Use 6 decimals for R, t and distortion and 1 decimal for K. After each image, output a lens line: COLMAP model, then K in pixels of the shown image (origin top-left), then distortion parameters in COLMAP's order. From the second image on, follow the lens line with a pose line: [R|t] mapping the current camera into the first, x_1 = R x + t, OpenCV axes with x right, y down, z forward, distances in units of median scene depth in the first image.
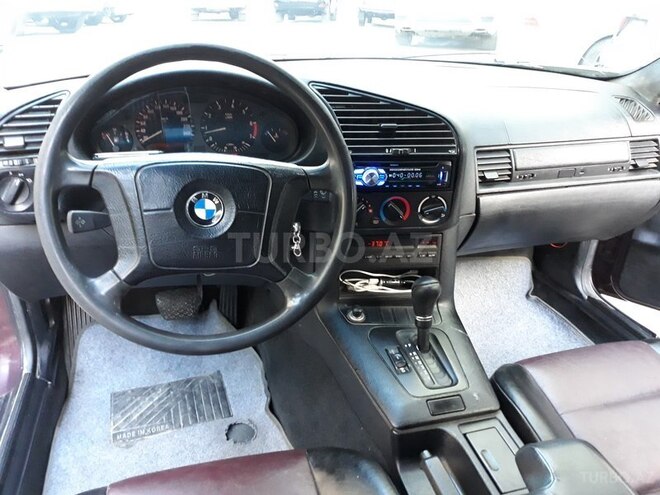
lens RADIAL K [[537.5, 0, 328.1], [0, 537.5, 247.0], [0, 0, 1]] dist [-0.027040, 0.019589]
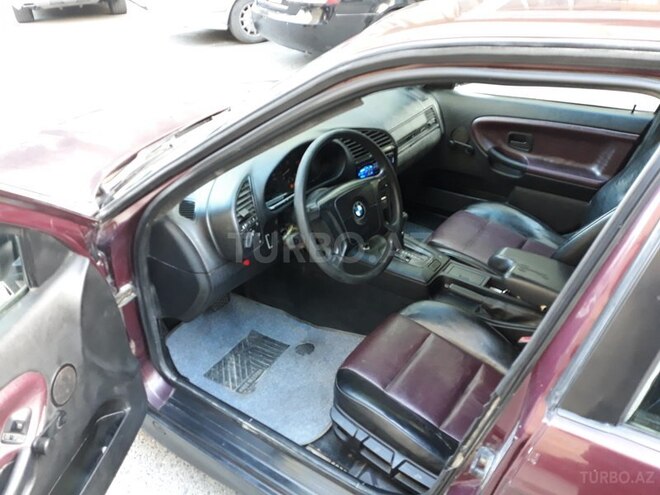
lens RADIAL K [[537.5, 0, 332.0], [0, 537.5, 247.7], [0, 0, 1]] dist [-0.027040, 0.019589]
pose [[0.765255, -0.359529, 0.533969, -0.804890], [0.310423, 0.932783, 0.183175, -0.187679], [-0.563934, 0.025580, 0.825423, -0.337838]]
